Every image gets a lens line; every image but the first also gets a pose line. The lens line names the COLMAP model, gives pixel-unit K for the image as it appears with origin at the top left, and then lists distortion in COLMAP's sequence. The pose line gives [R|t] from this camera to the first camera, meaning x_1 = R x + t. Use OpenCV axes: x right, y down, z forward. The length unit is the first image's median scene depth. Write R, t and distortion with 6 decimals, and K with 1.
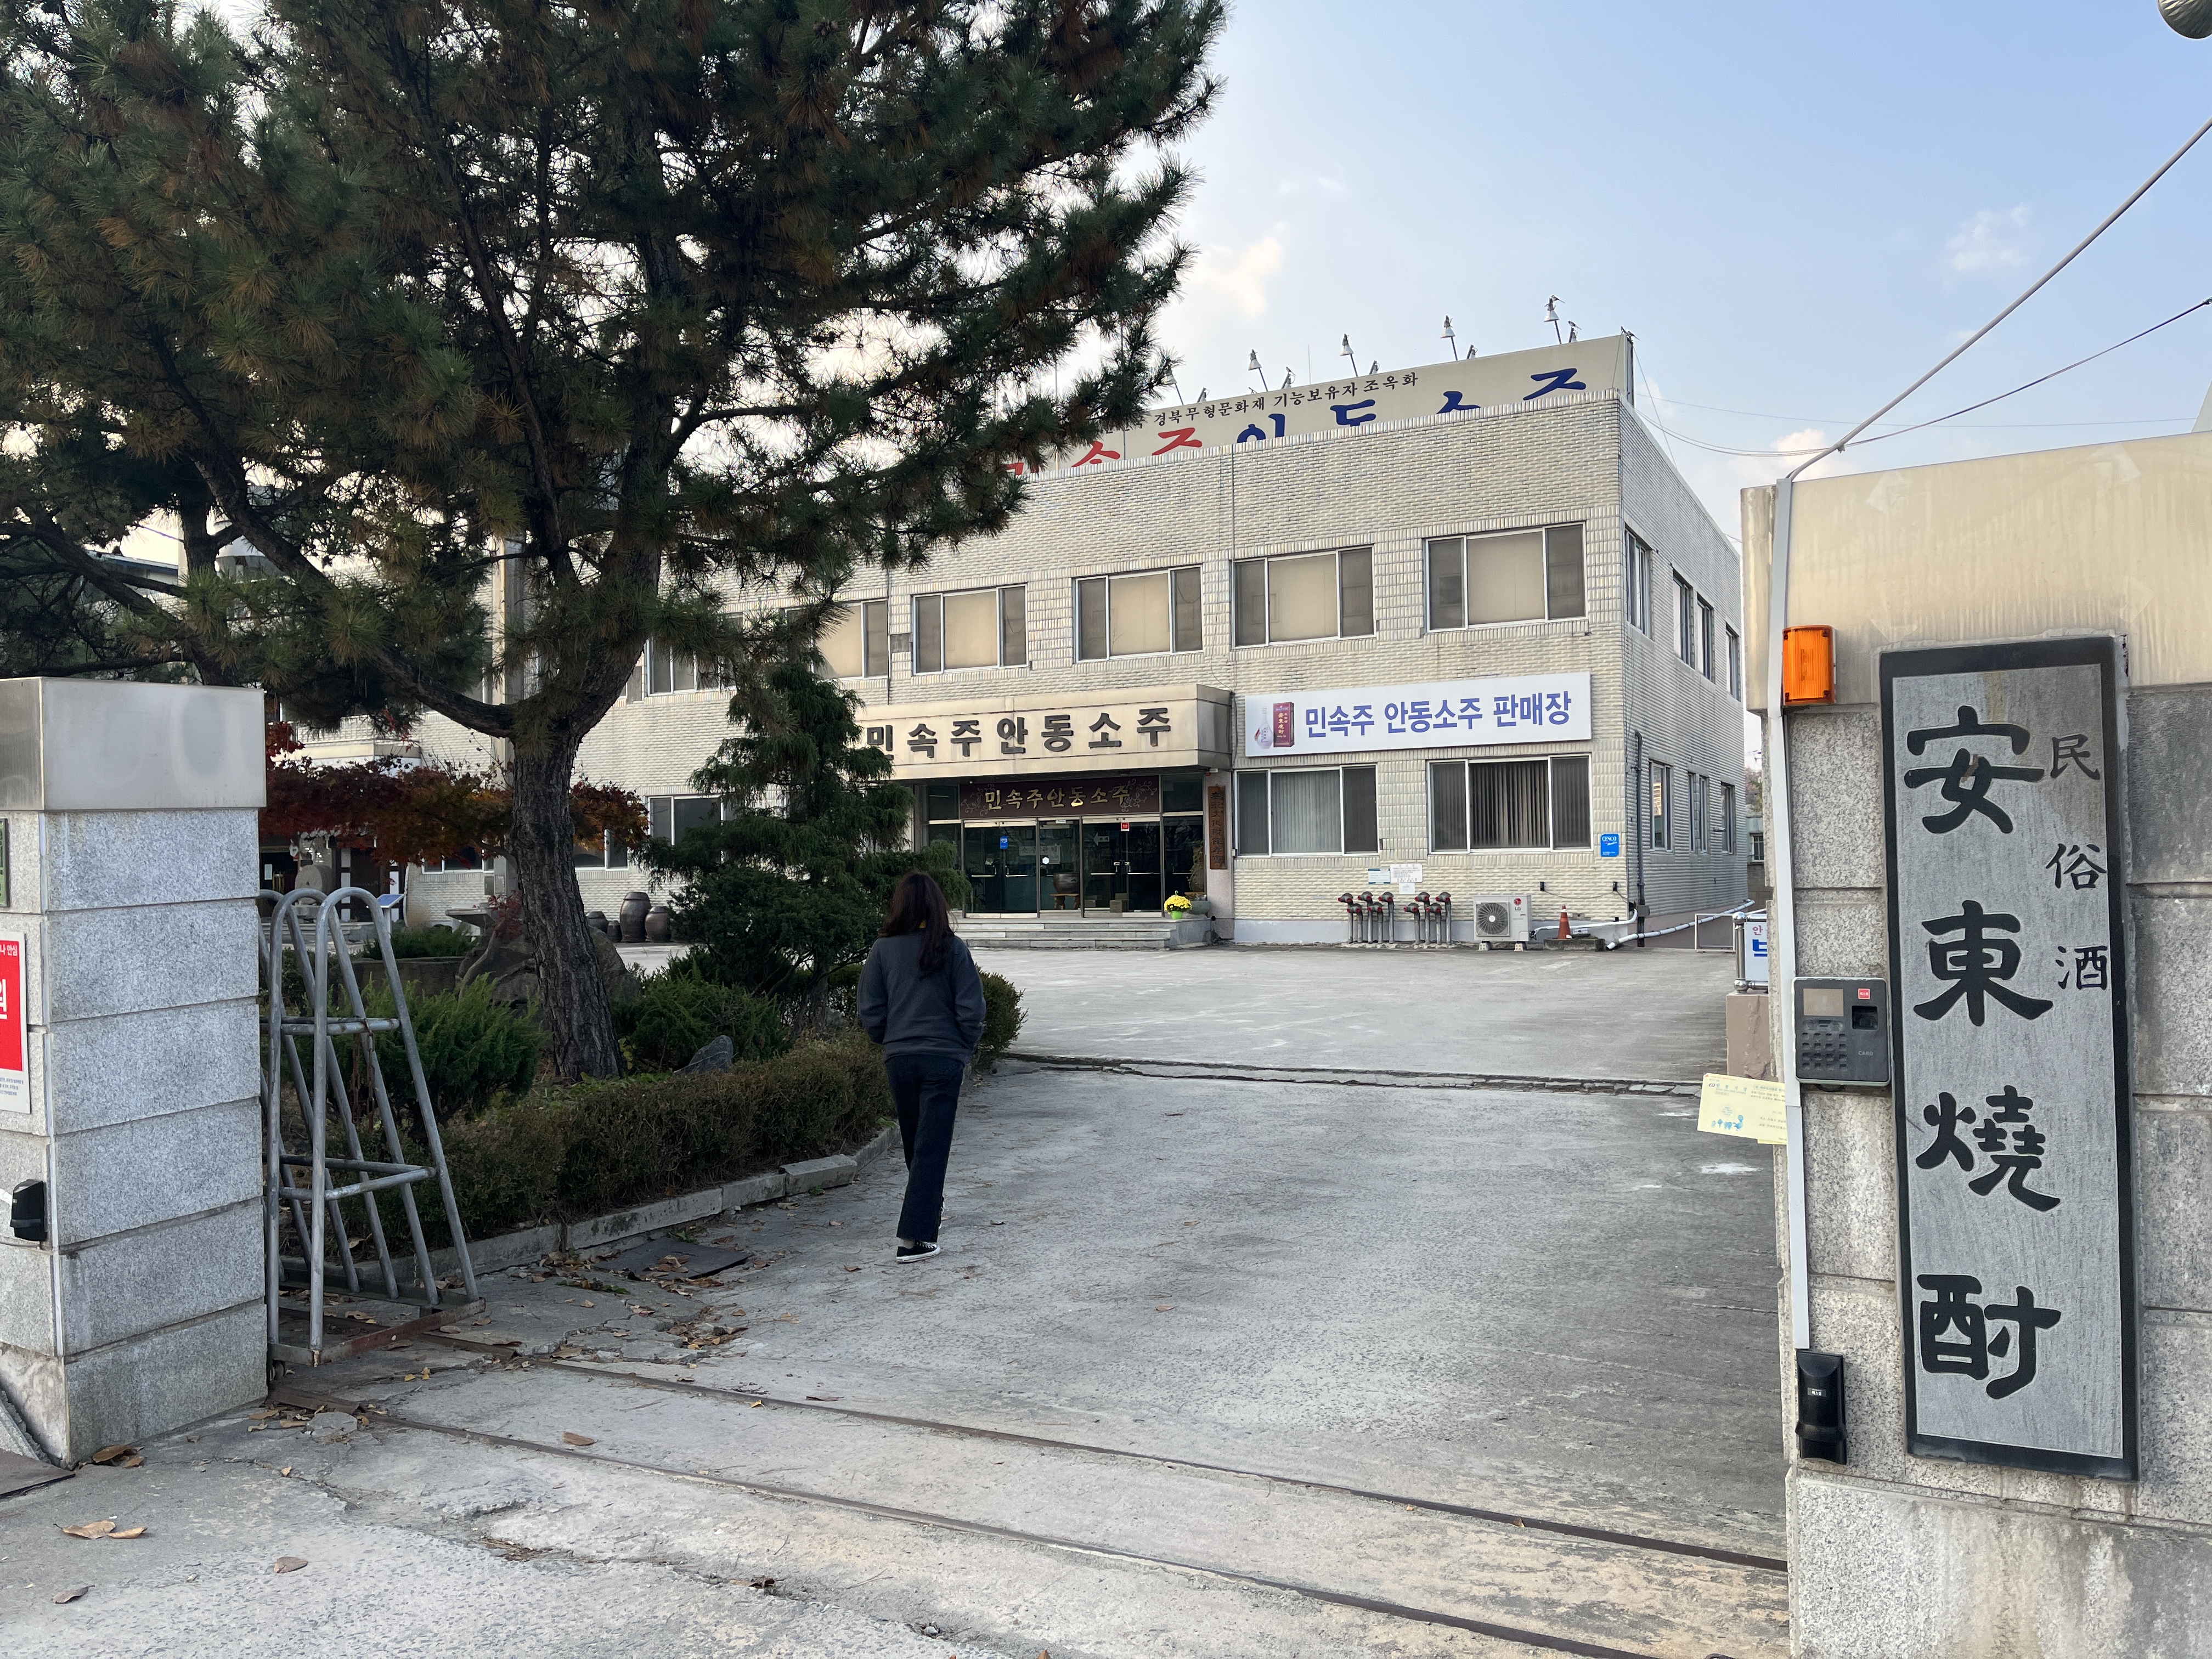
lens RADIAL K [[1671.4, 0, 1092.1], [0, 1671.4, 819.3], [0, 0, 1]] dist [0.081102, -0.103408]
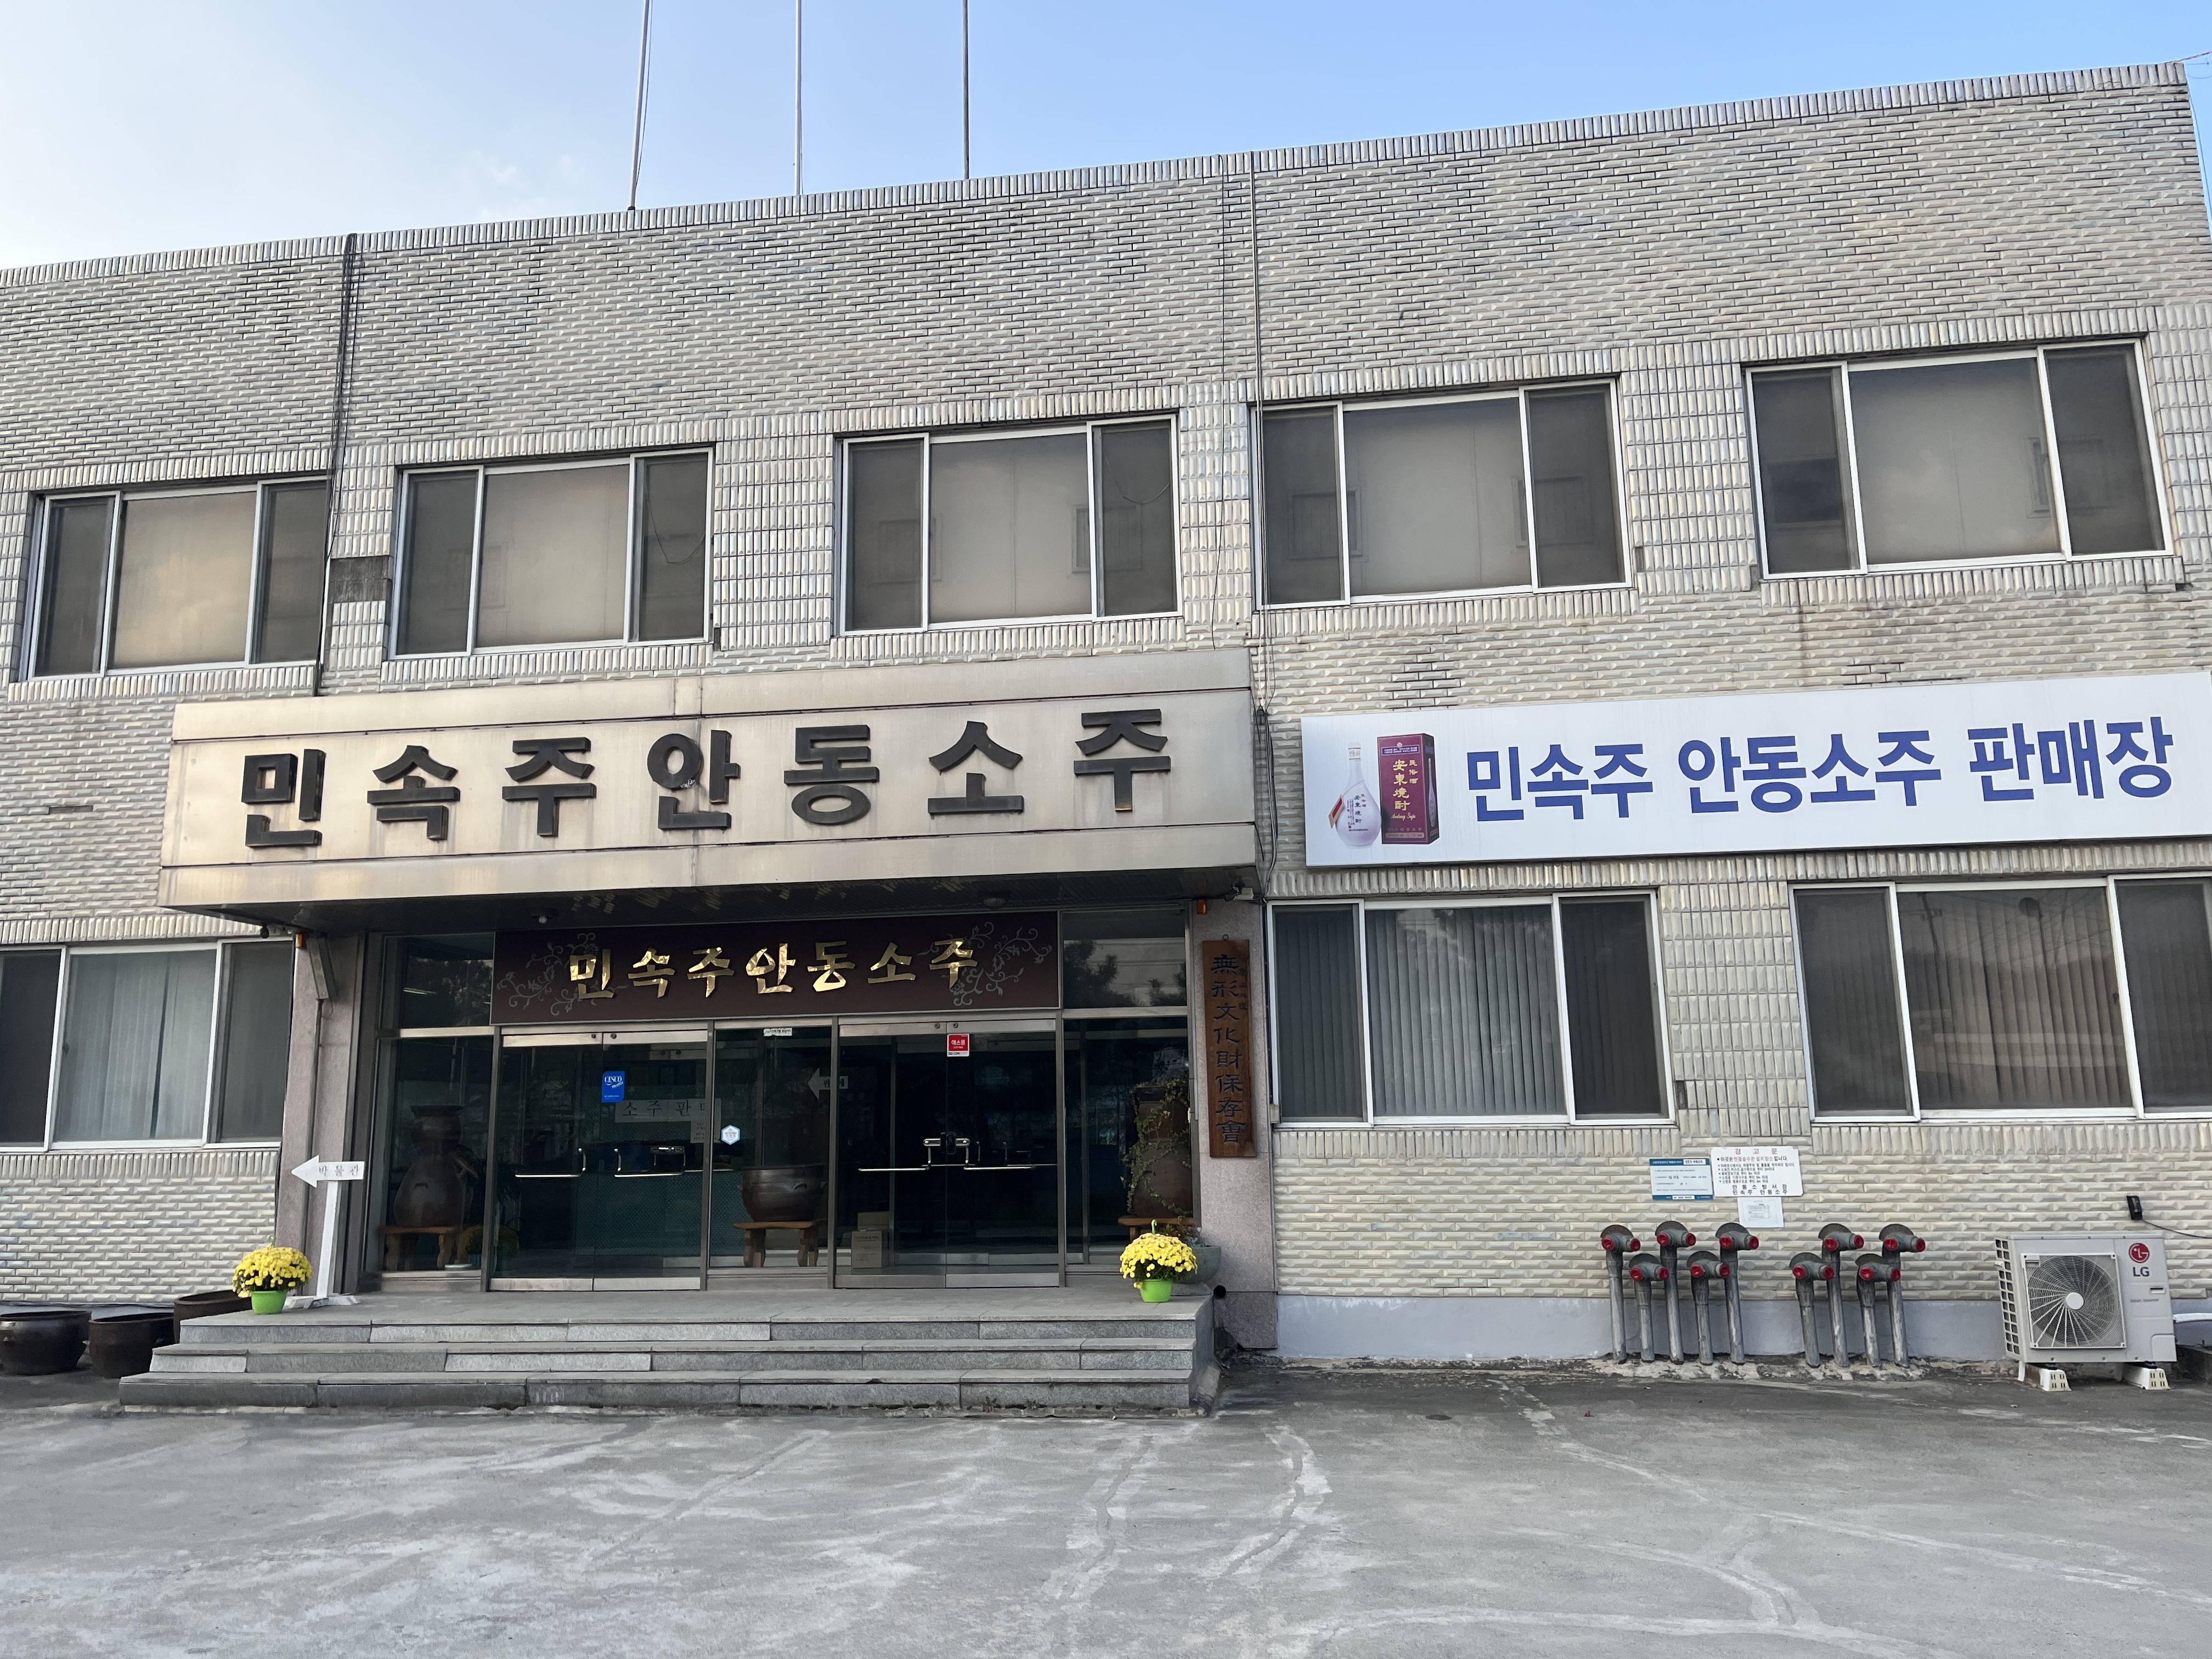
lens RADIAL K [[1671.4, 0, 1096.6], [0, 1671.4, 826.1], [0, 0, 1]] dist [0.081102, -0.103408]
pose [[0.946347, 0.062723, 0.317006, -0.087983], [-0.012381, 0.987299, -0.158389, 0.017731], [-0.322914, 0.145967, 0.935104, 0.698555]]
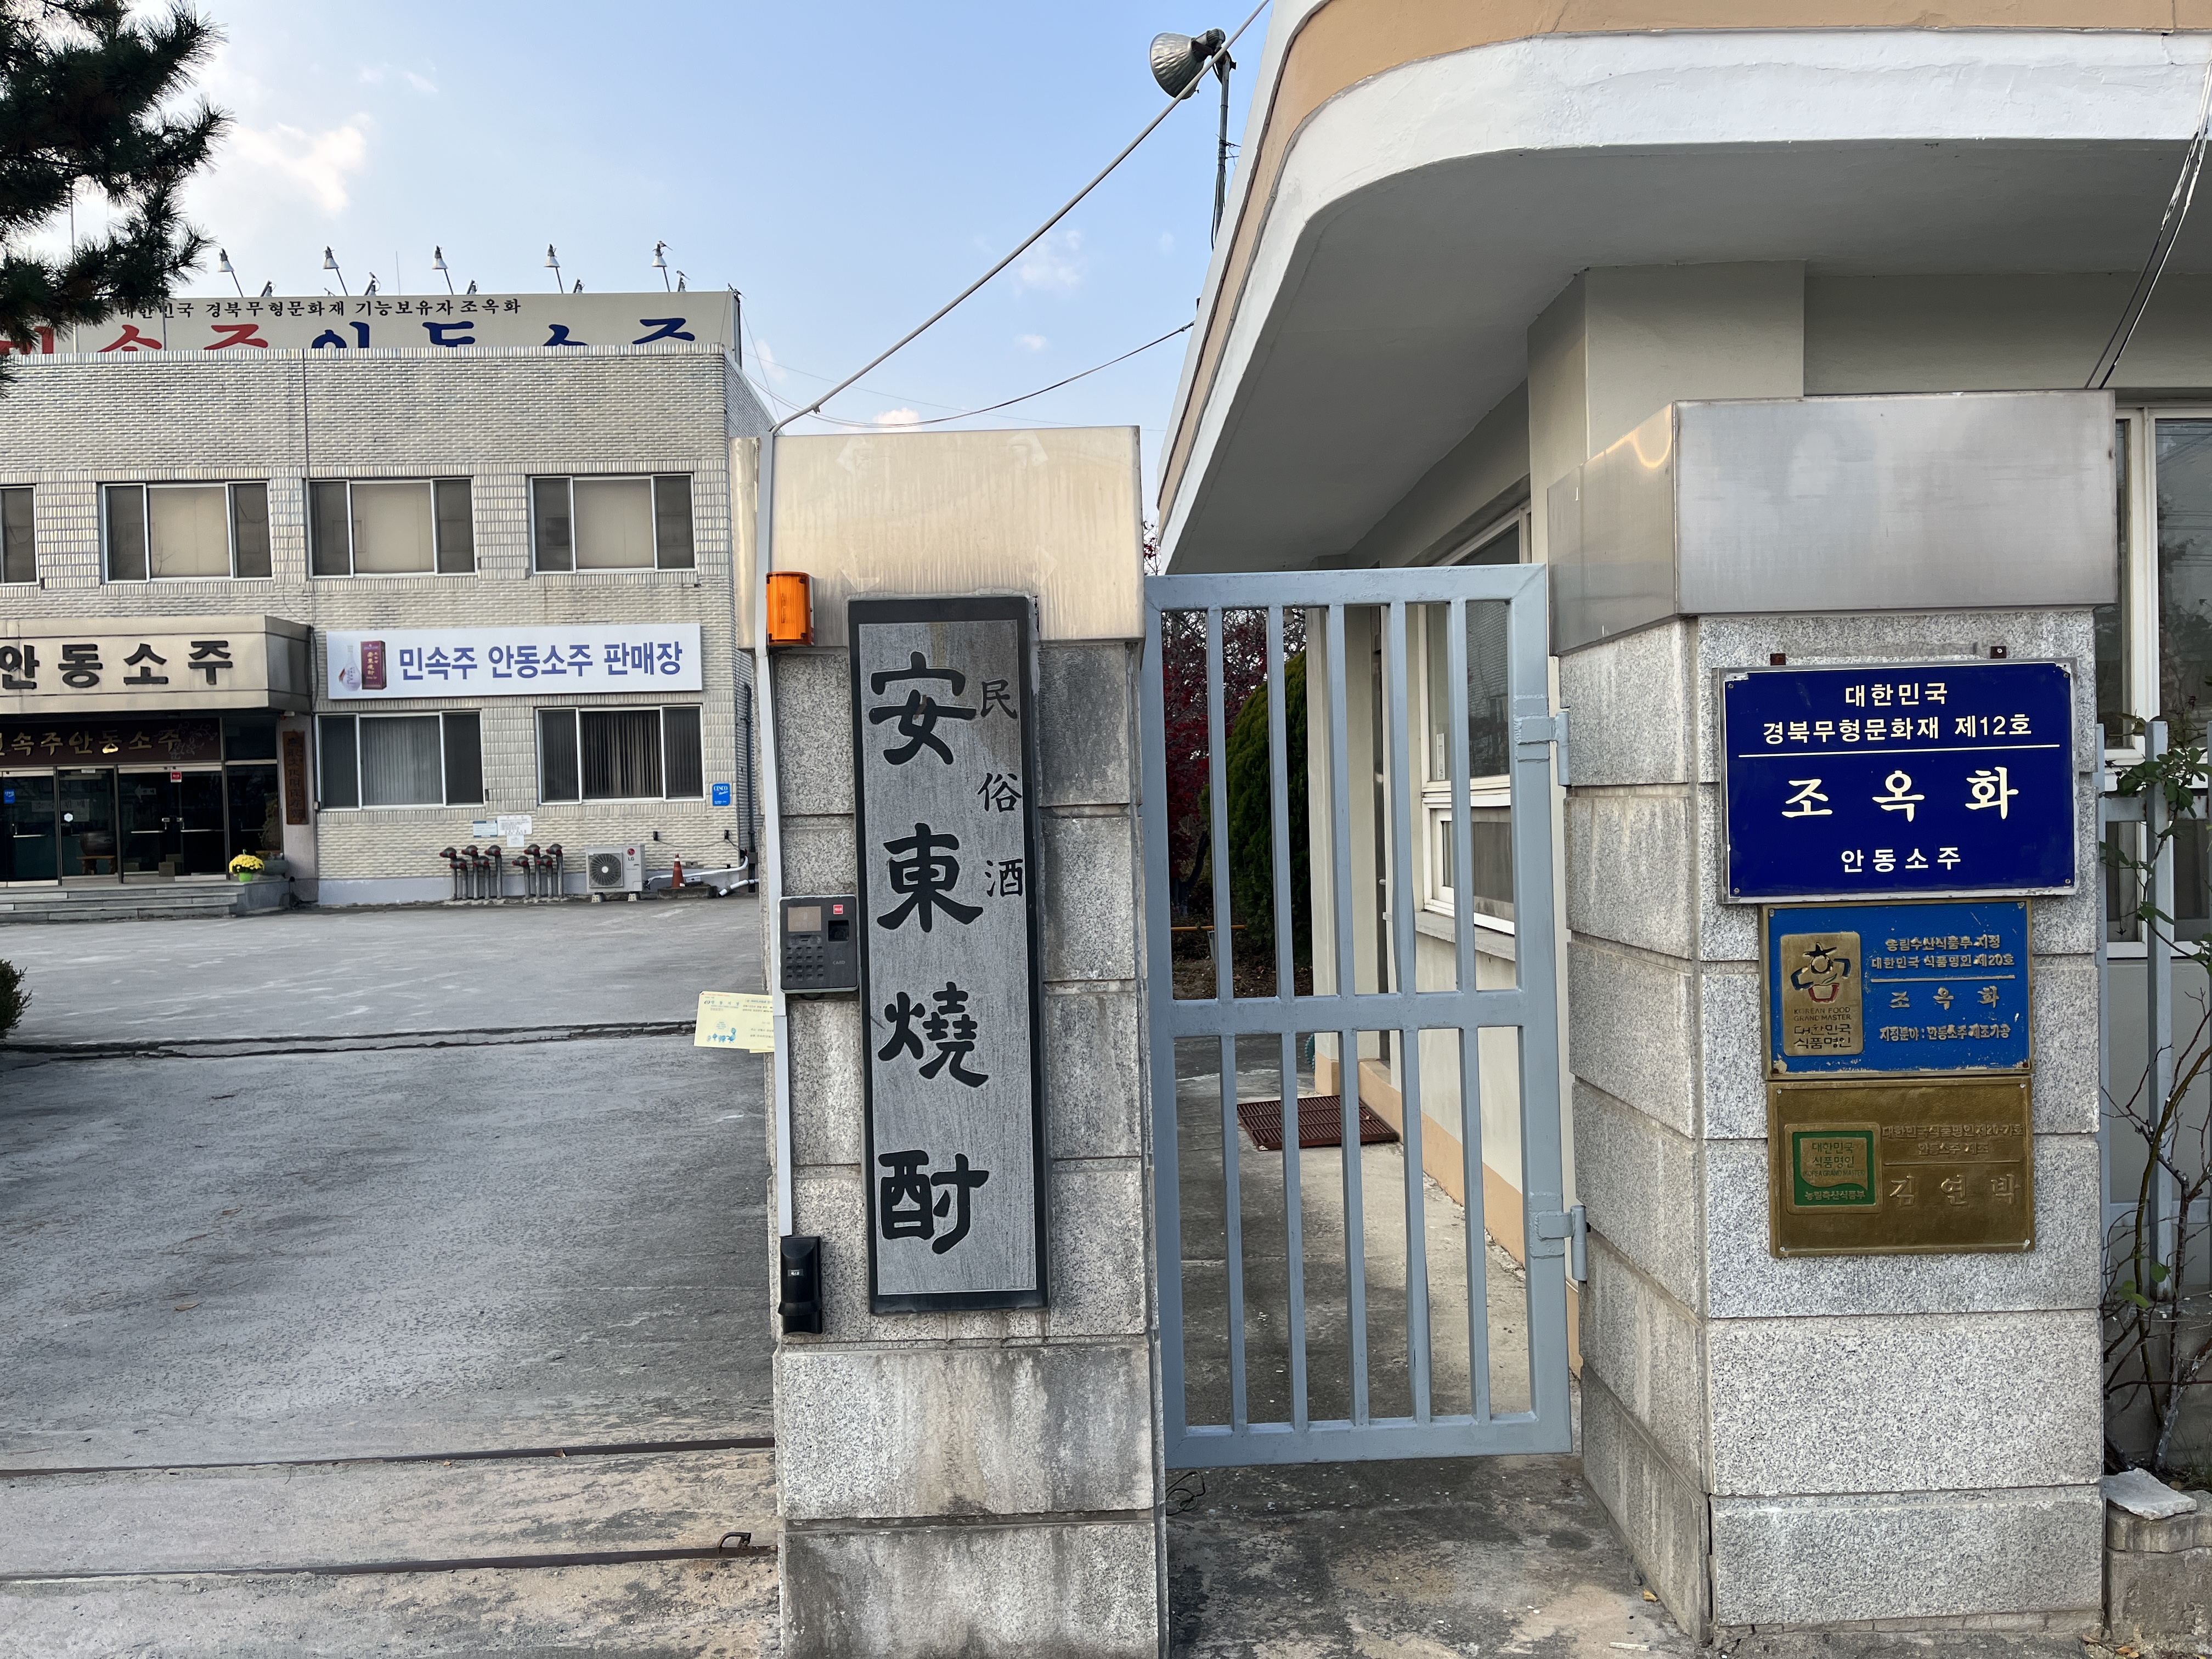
lens RADIAL K [[1671.4, 0, 1097.5], [0, 1671.4, 836.7], [0, 0, 1]] dist [0.081102, -0.103408]
pose [[0.872757, -0.017813, 0.487831, 0.008198], [-0.000994, 0.999267, 0.038266, 0.001560], [-0.488155, -0.033882, 0.872099, -0.004470]]
